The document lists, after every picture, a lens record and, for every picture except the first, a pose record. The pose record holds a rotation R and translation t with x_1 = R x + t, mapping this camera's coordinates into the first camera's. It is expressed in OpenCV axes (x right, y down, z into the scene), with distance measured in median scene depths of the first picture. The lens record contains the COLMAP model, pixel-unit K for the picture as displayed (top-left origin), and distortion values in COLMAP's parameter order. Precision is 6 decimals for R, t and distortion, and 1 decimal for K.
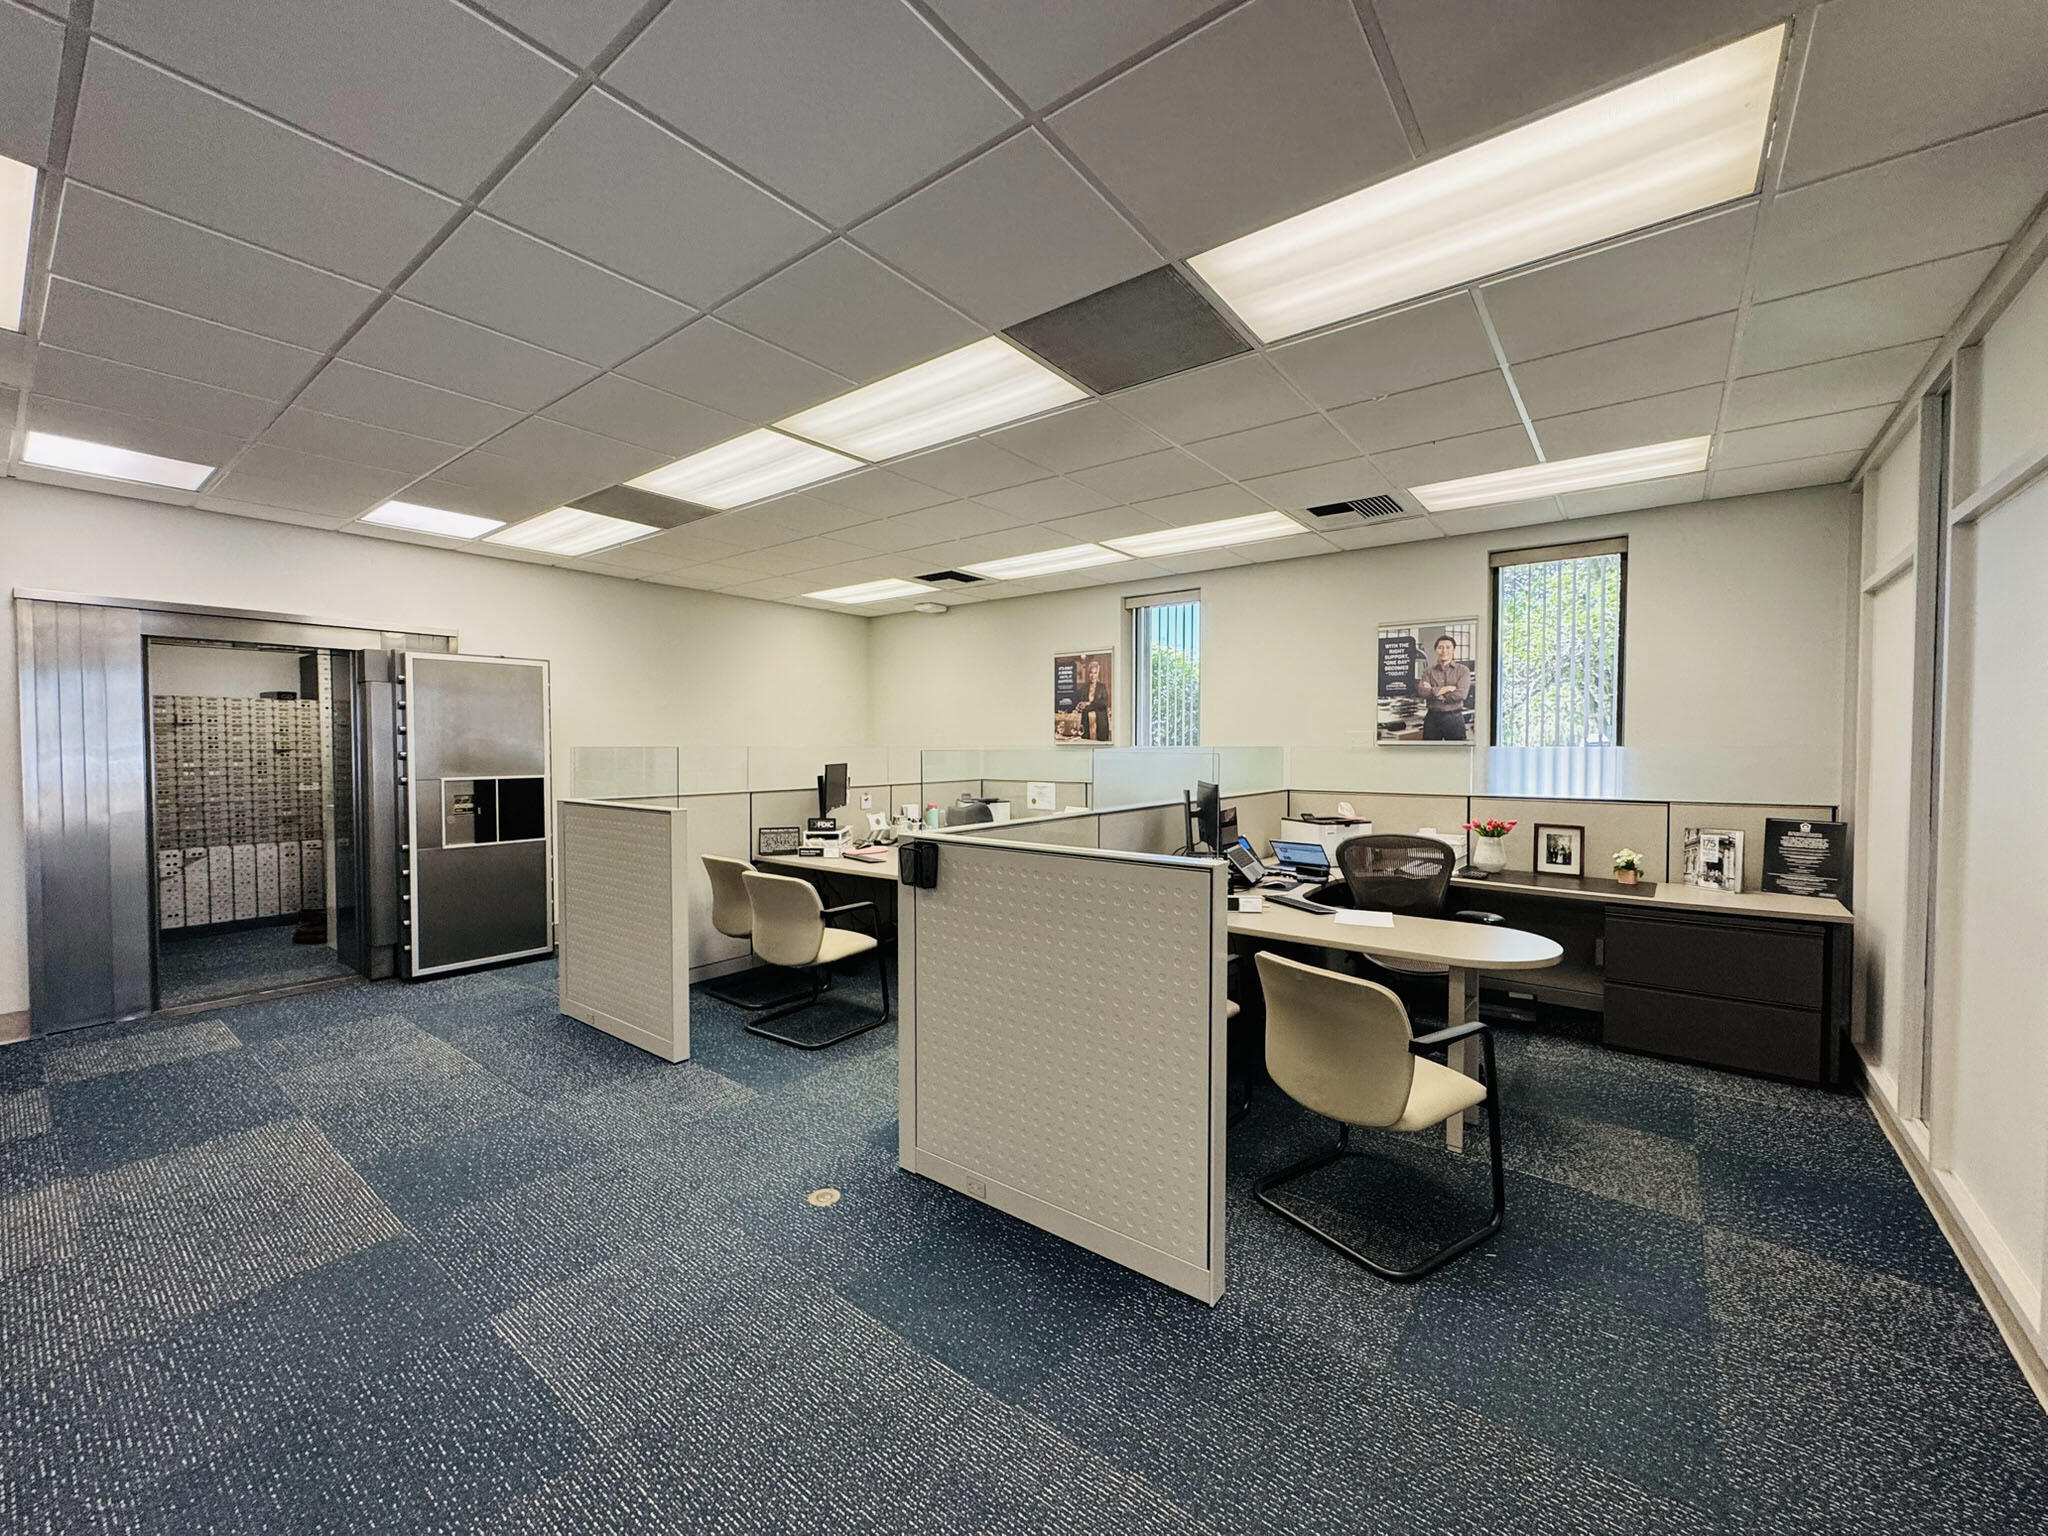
lens RADIAL K [[815.4, 0, 1024.0], [0, 815.4, 768.0], [0, 0, 1]] dist [-0.006472, 0.000204]
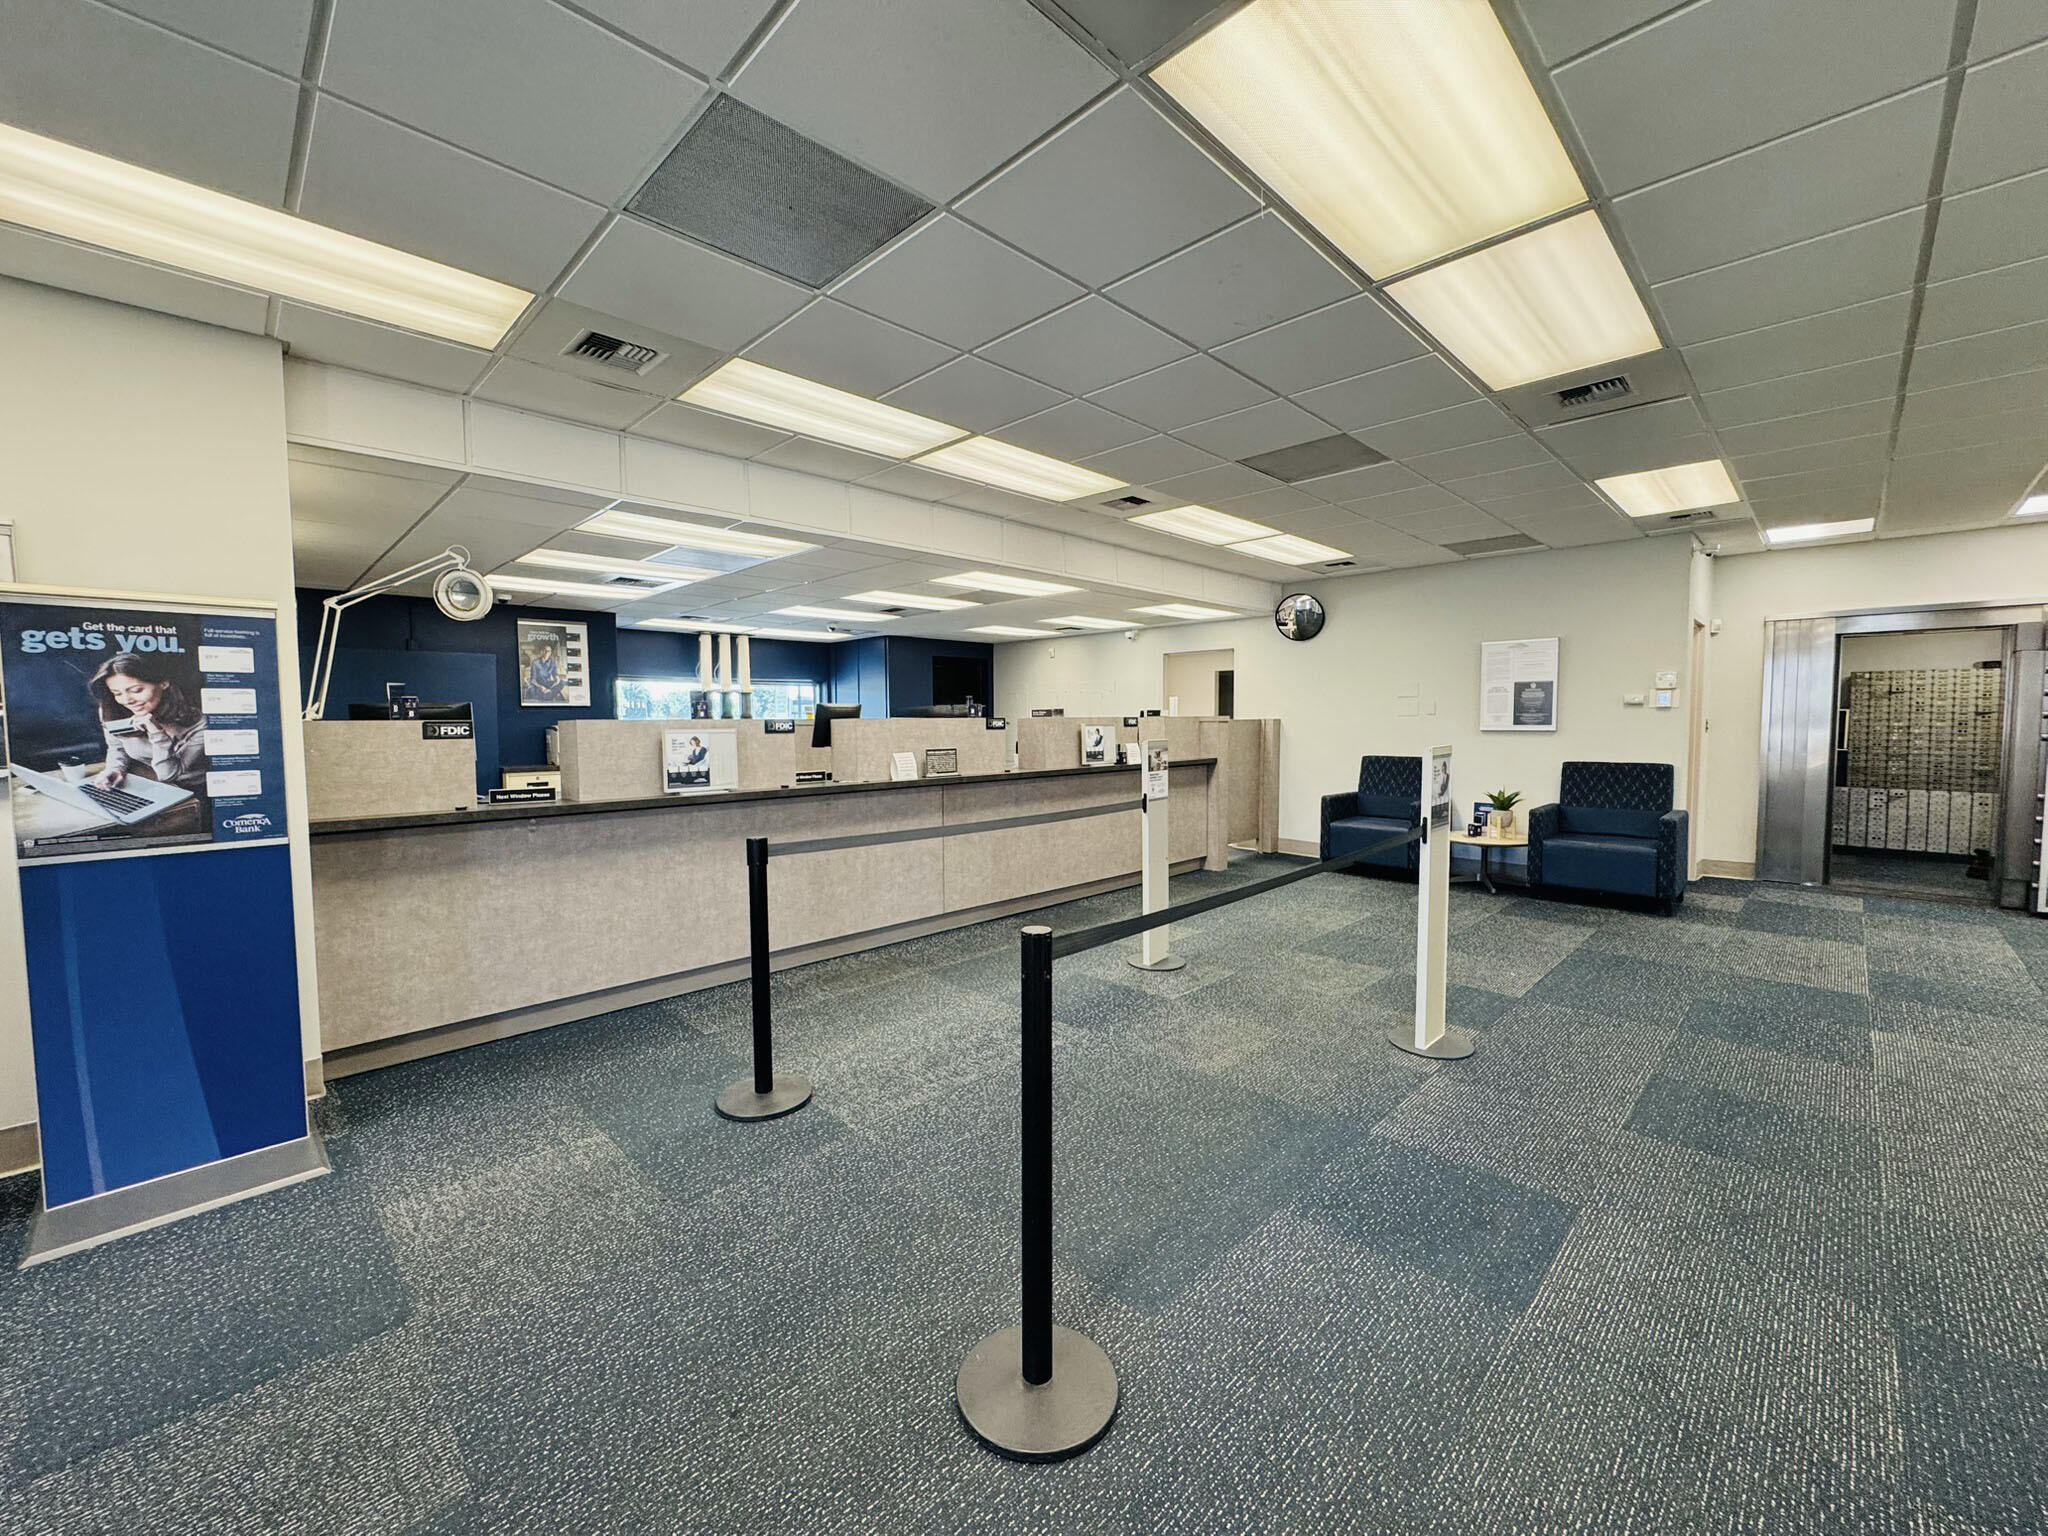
lens RADIAL K [[815.4, 0, 1024.0], [0, 815.4, 768.0], [0, 0, 1]] dist [-0.006472, 0.000204]
pose [[-0.135154, 0.058731, -0.989082, 0.510628], [-0.021531, 0.997832, 0.062192, 0.018459], [0.990591, 0.029701, -0.133597, -0.238530]]
